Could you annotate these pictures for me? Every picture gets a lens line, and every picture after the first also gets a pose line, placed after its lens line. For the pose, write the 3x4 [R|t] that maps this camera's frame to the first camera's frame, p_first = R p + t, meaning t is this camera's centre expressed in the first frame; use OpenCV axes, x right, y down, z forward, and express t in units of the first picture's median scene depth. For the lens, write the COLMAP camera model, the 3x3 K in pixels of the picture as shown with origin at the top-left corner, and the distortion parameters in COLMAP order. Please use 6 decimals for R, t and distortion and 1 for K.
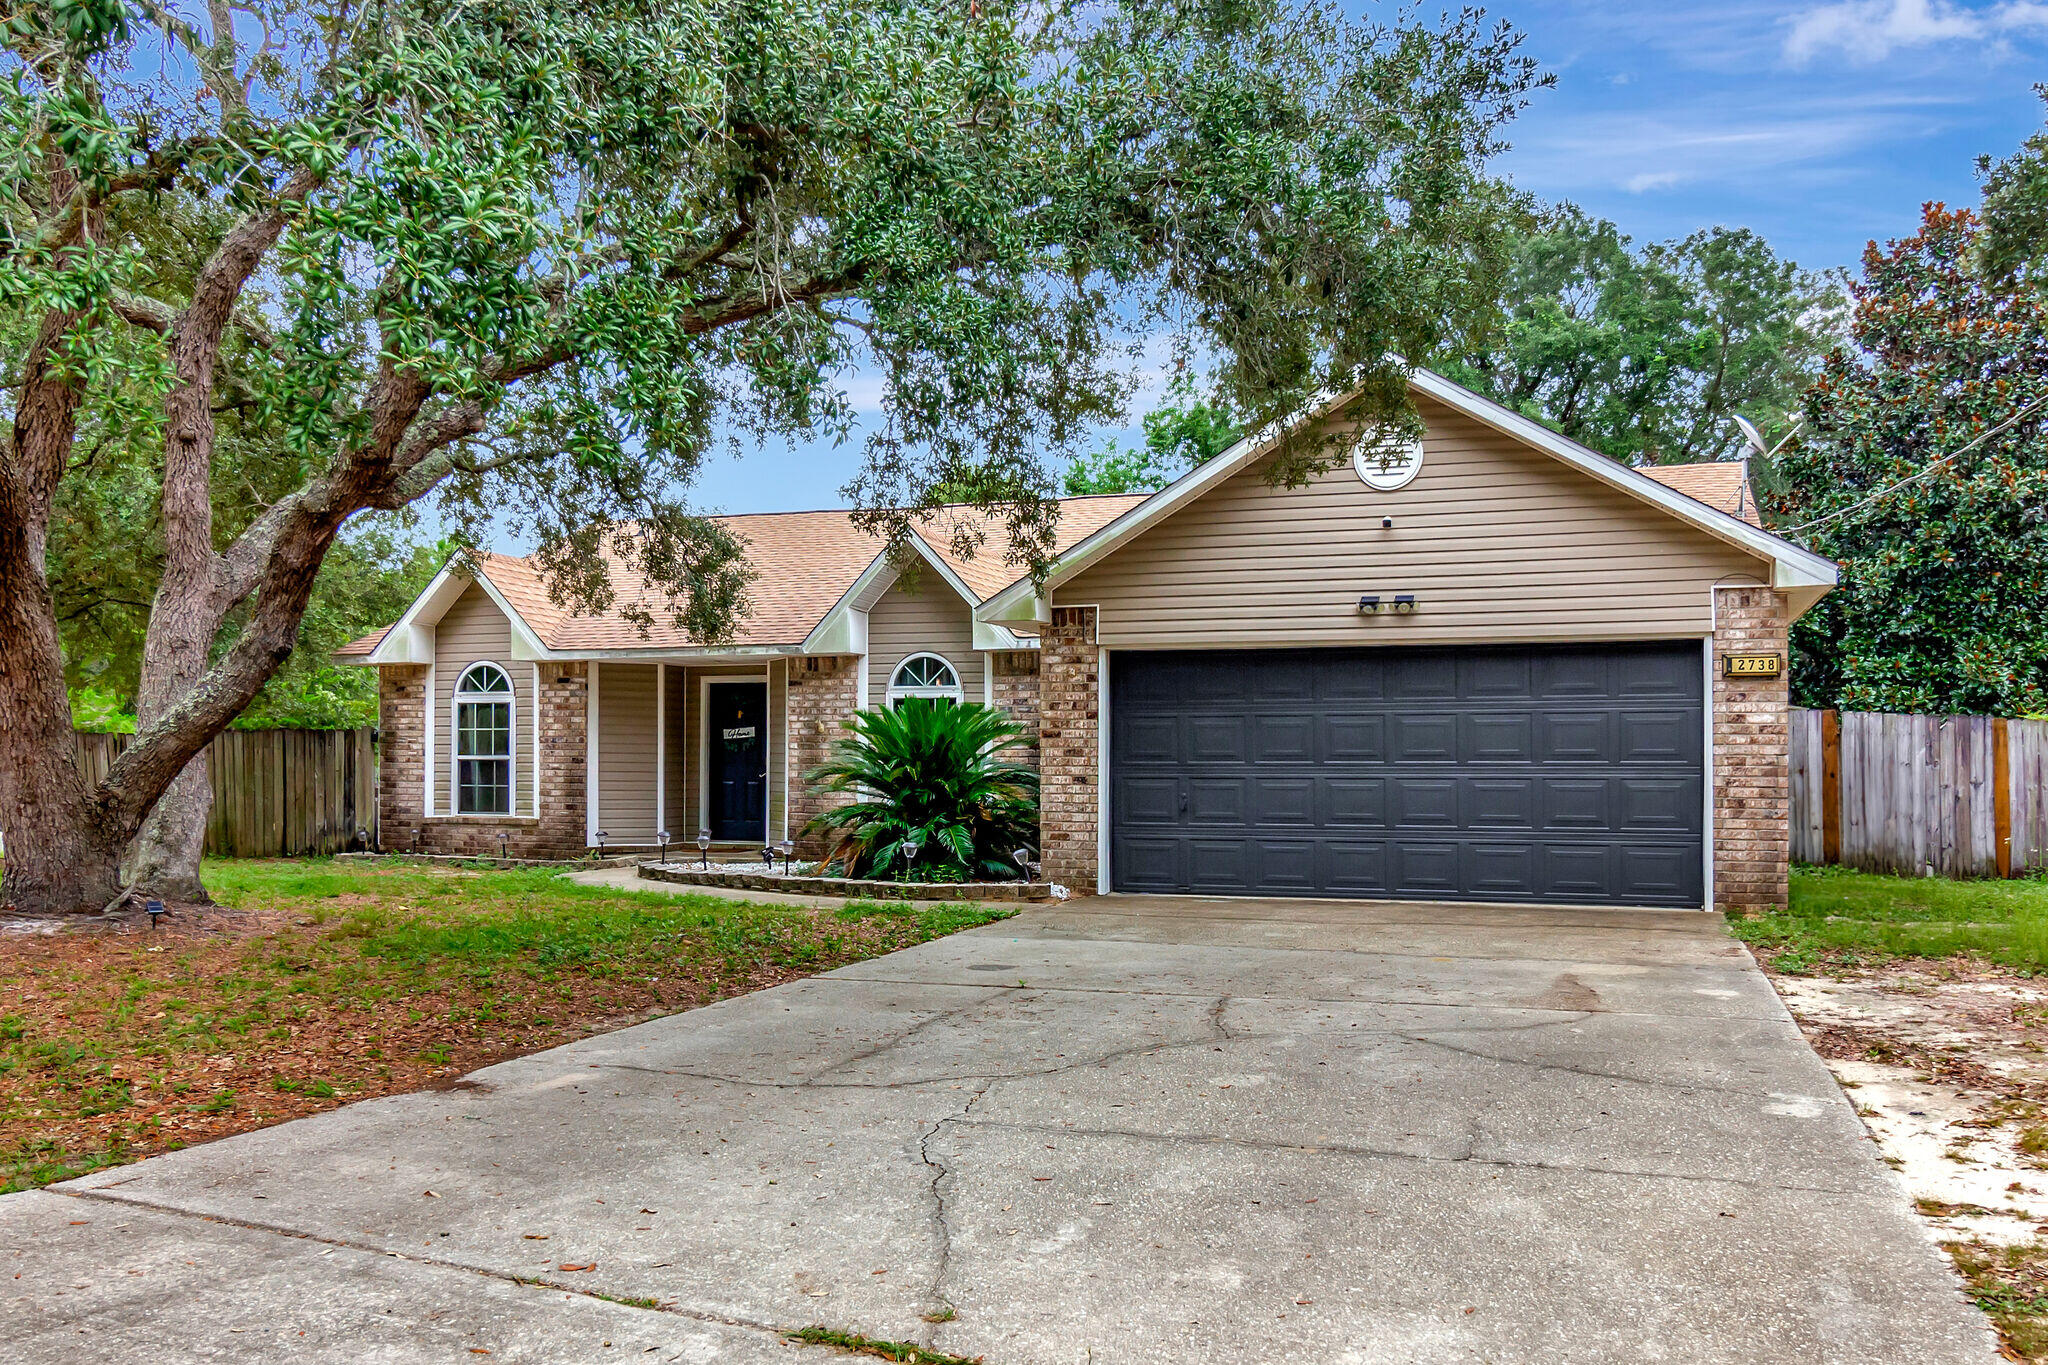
lens RADIAL K [[1669.3, 0, 1018.2], [0, 1669.3, 731.2], [0, 0, 1]] dist [0.000944, 0.000975]
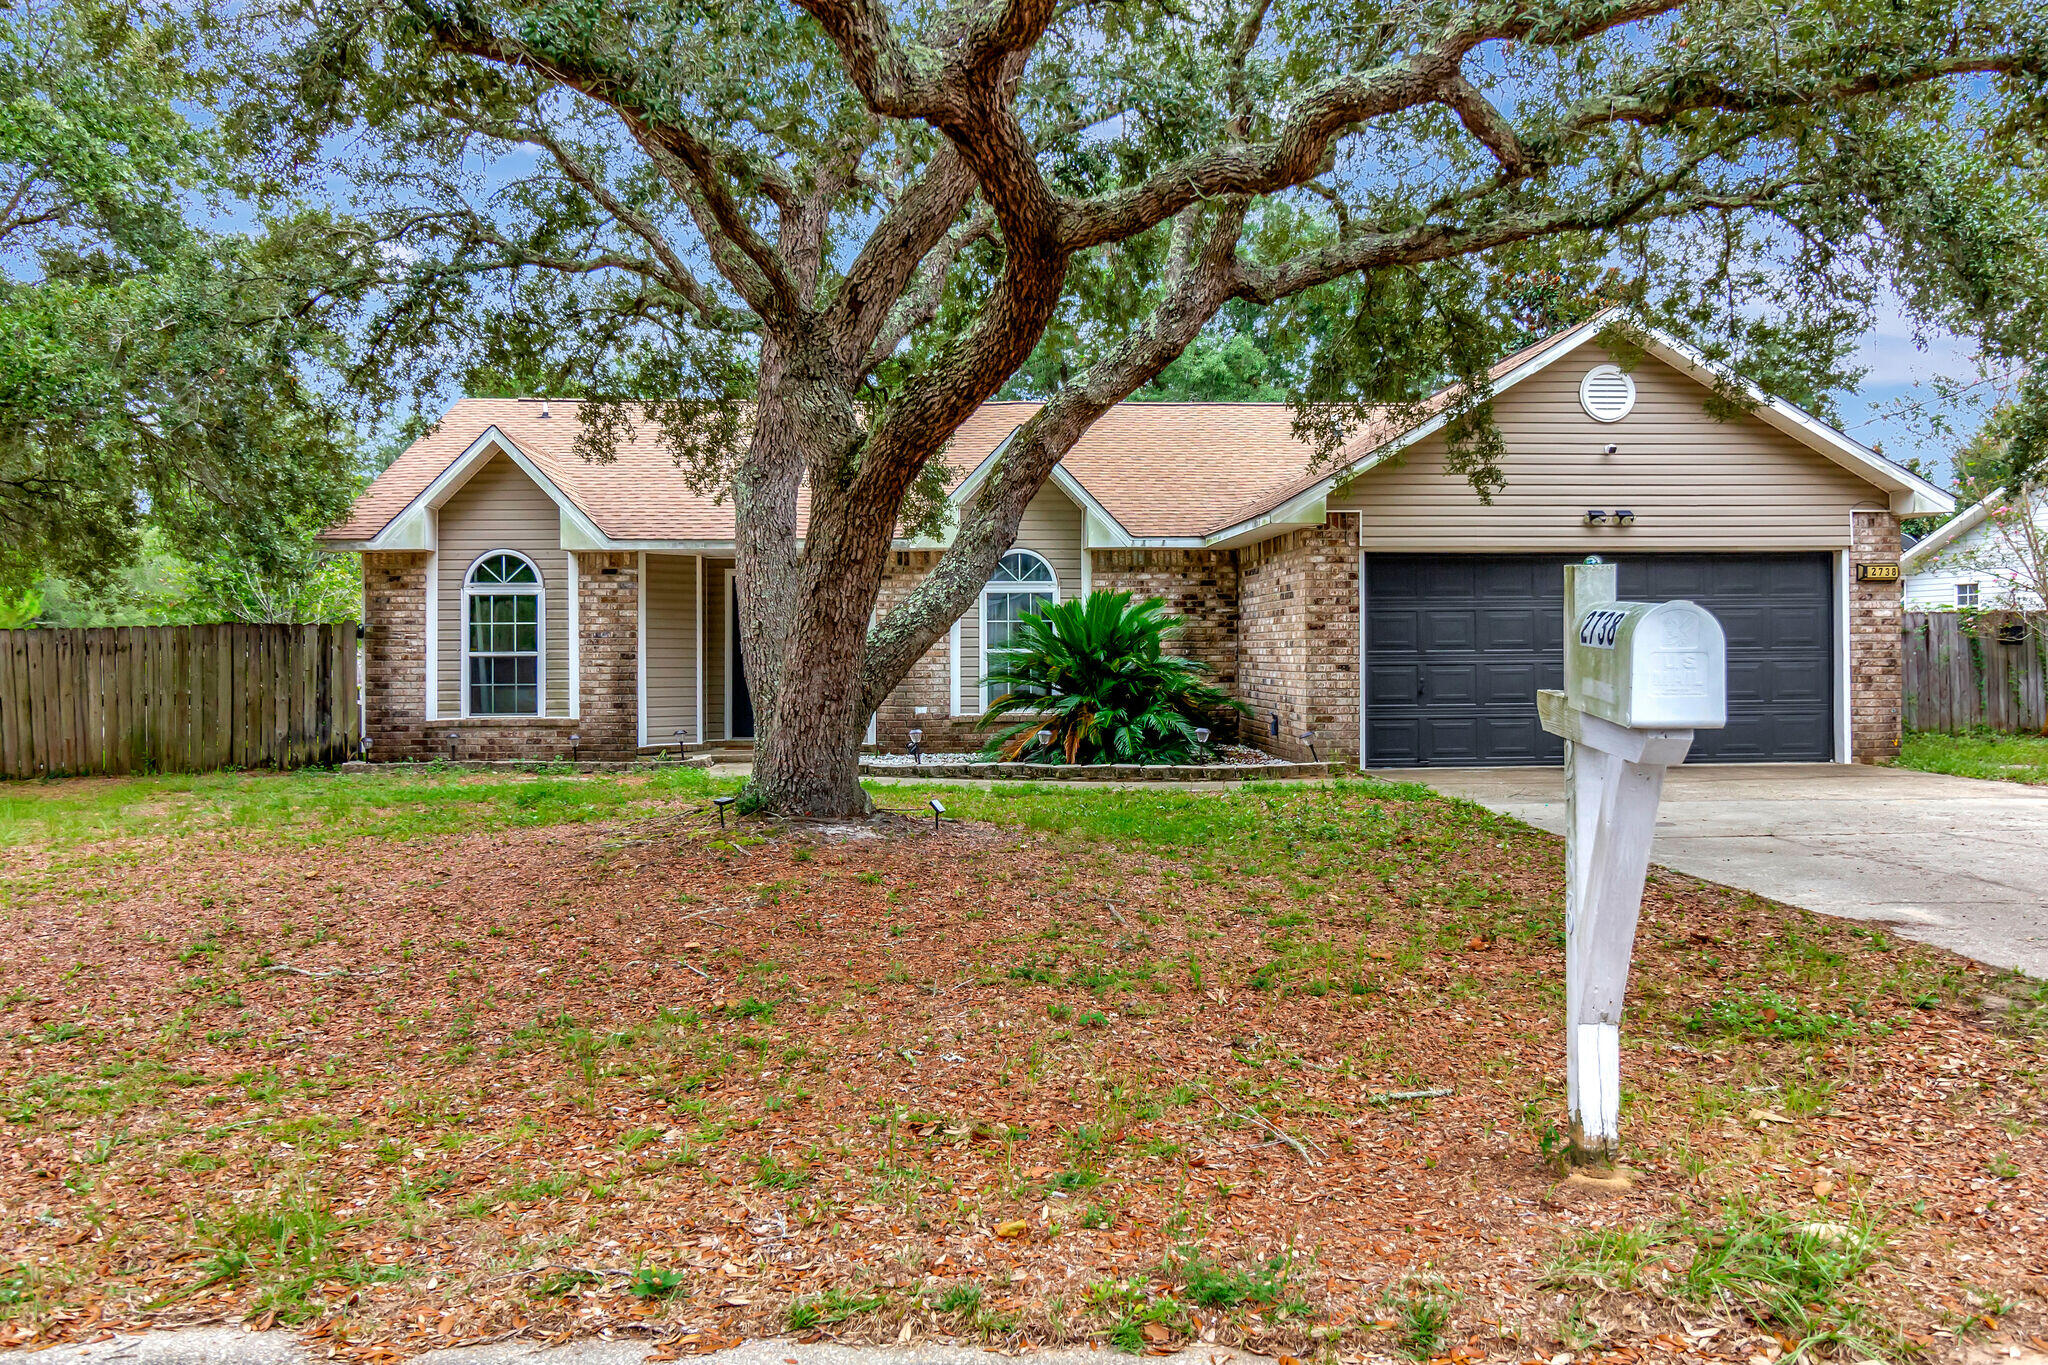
lens RADIAL K [[1635.4, 0, 1031.8], [0, 1635.4, 619.4], [0, 0, 1]] dist [-0.003101, -0.002598]
pose [[0.920990, 0.000283, 0.389586, -0.412547], [0.001640, 0.999988, -0.004603, 0.001220], [-0.389583, 0.004878, 0.920978, 0.055551]]
